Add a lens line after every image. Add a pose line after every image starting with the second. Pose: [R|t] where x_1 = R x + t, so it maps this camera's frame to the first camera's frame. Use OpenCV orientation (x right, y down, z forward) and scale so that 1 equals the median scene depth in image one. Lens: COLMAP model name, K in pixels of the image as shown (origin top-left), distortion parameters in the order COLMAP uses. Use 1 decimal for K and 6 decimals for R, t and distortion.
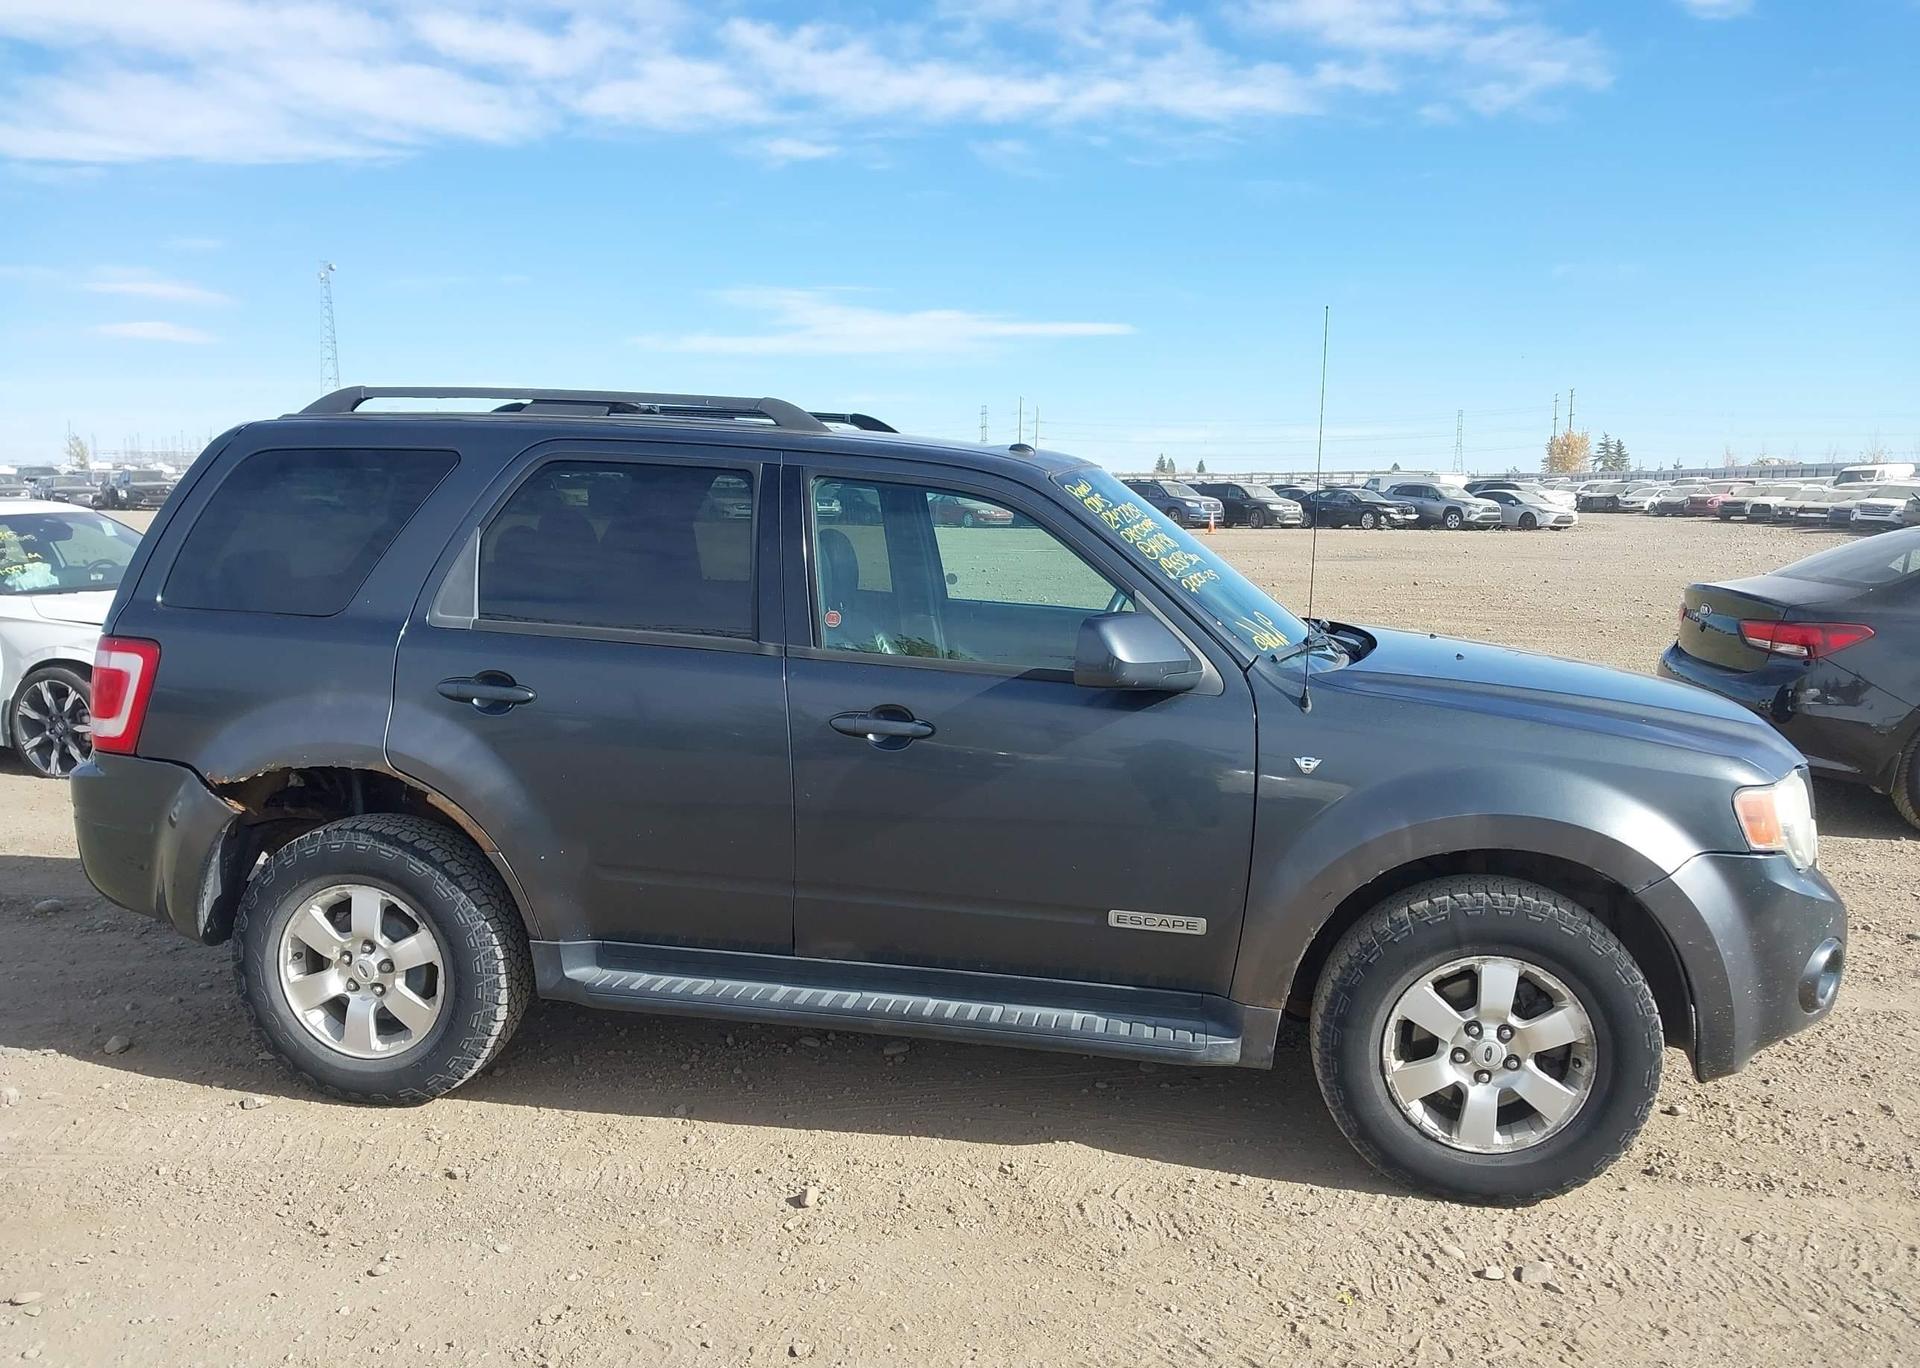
lens RADIAL K [[1531.3, 0, 966.4], [0, 1531.3, 692.5], [0, 0, 1]] dist [0.013301, -0.025323]
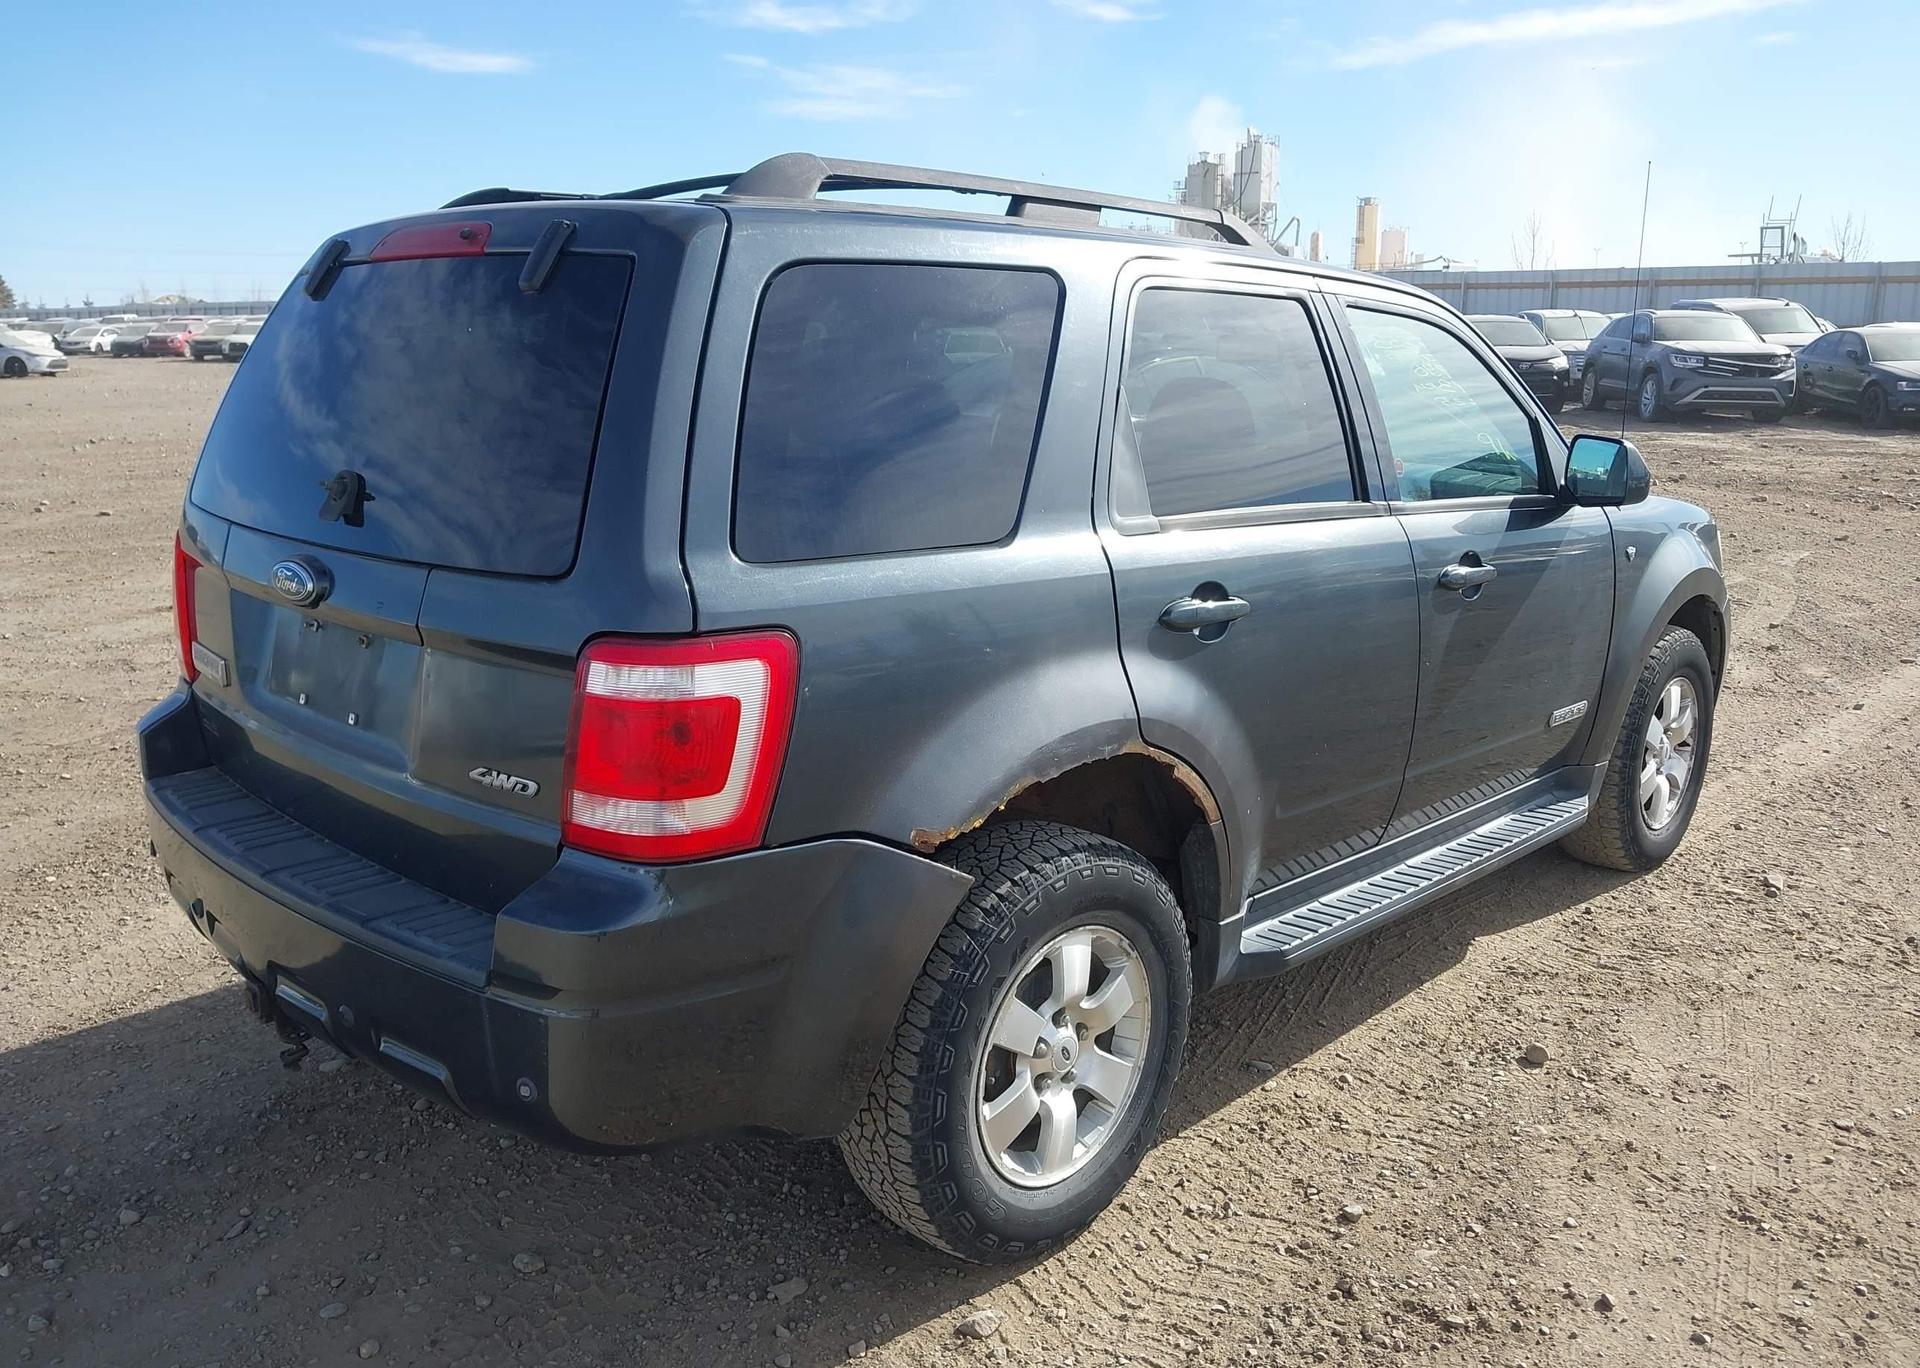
lens RADIAL K [[1531.3, 0, 978.8], [0, 1531.3, 694.6], [0, 0, 1]] dist [0.013301, -0.025323]
pose [[0.555673, -0.201088, 0.806716, -0.919971], [0.117051, 0.979567, 0.163548, -0.088382], [-0.823120, 0.003548, 0.567856, 0.639606]]
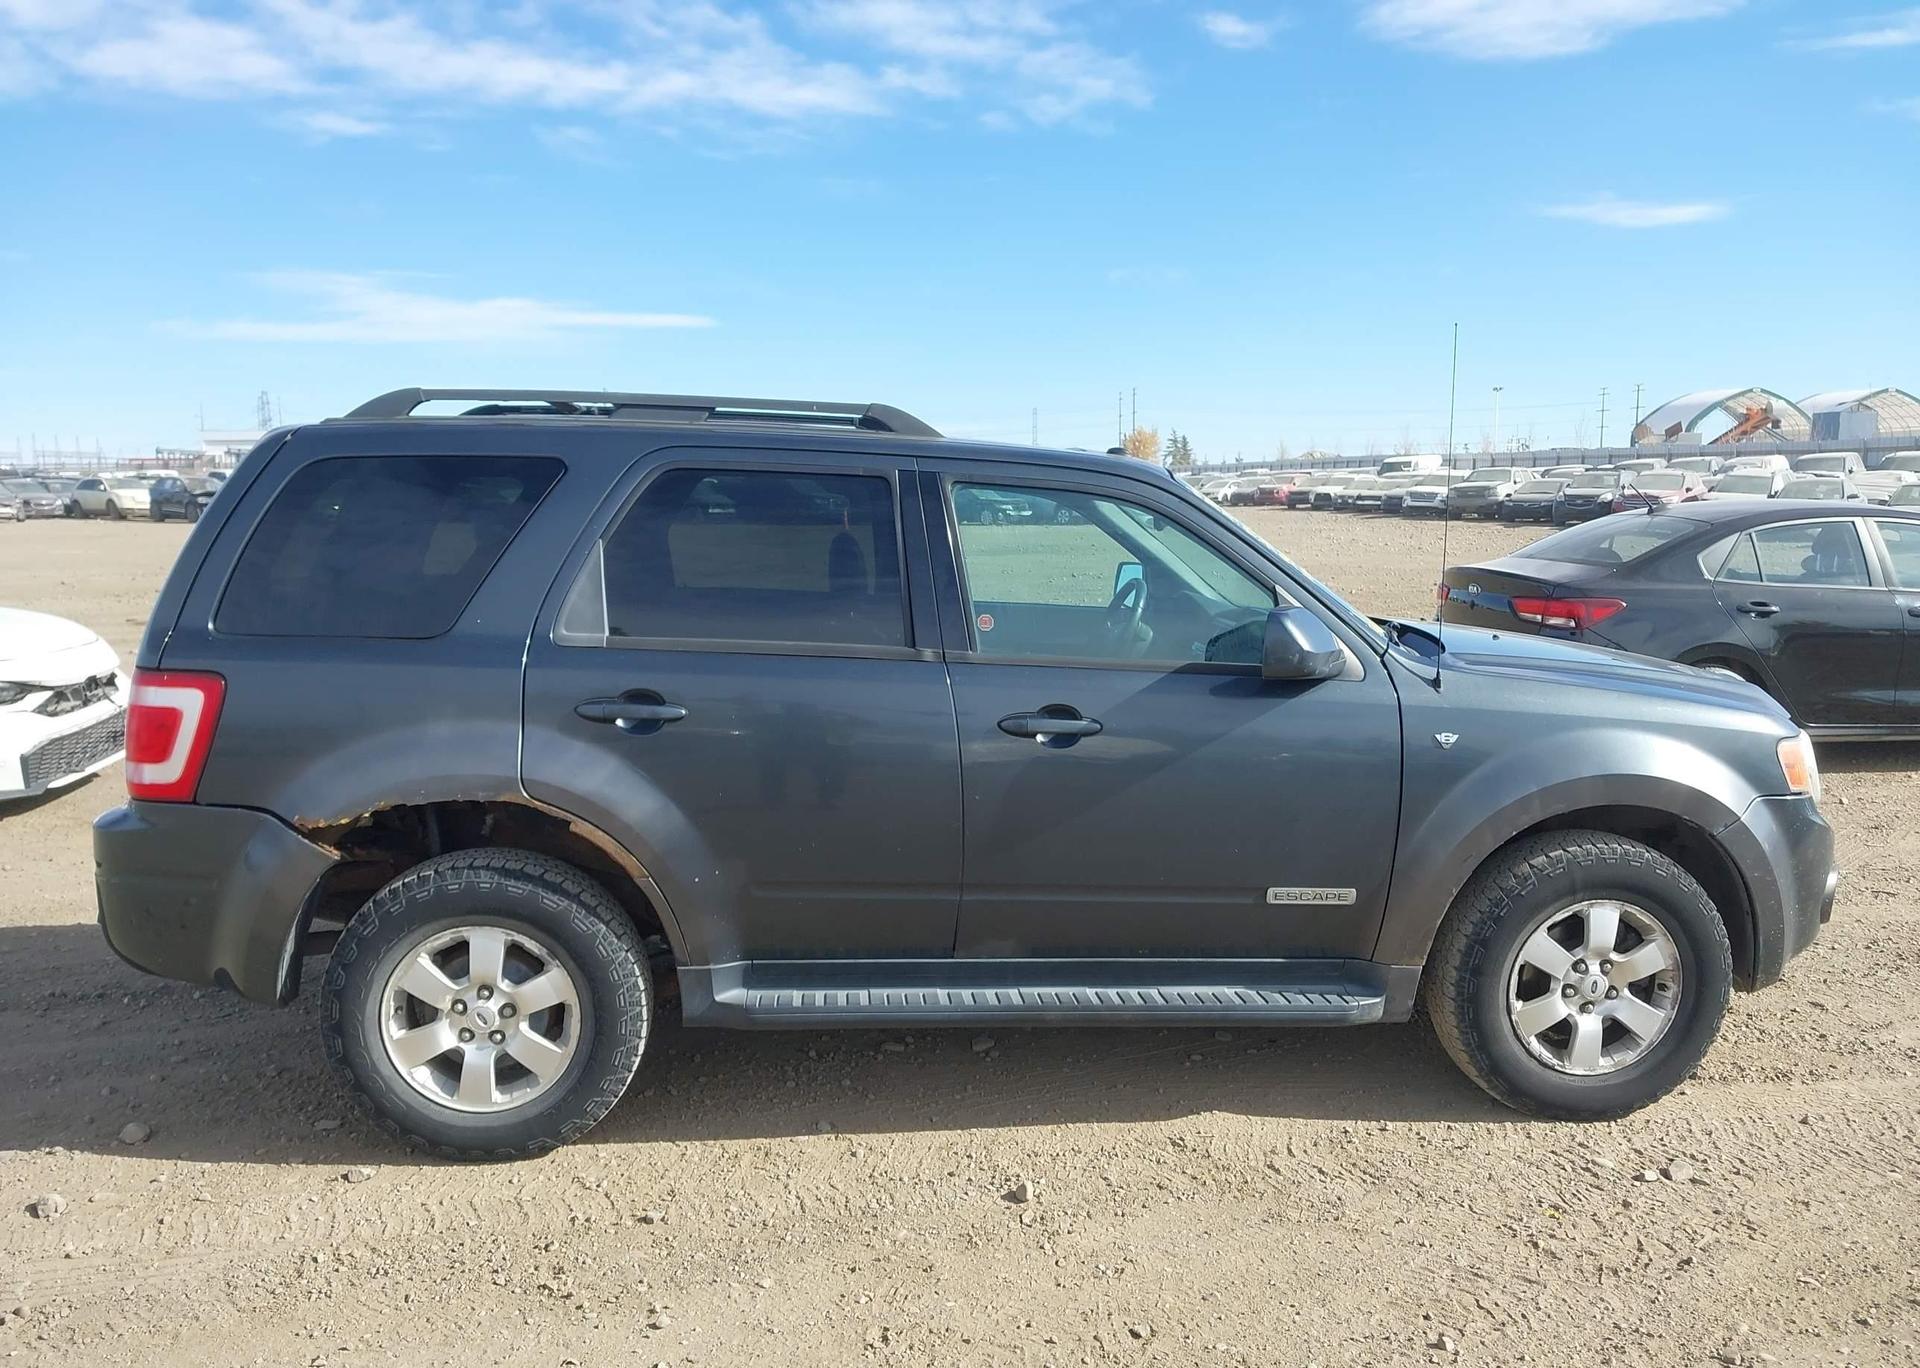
lens RADIAL K [[1531.3, 0, 967.0], [0, 1531.3, 689.2], [0, 0, 1]] dist [0.013301, -0.025323]
pose [[0.963672, -0.044975, 0.263274, -0.342667], [0.044658, 0.998976, 0.007192, -0.011016], [-0.263328, 0.004827, 0.964694, 0.025479]]
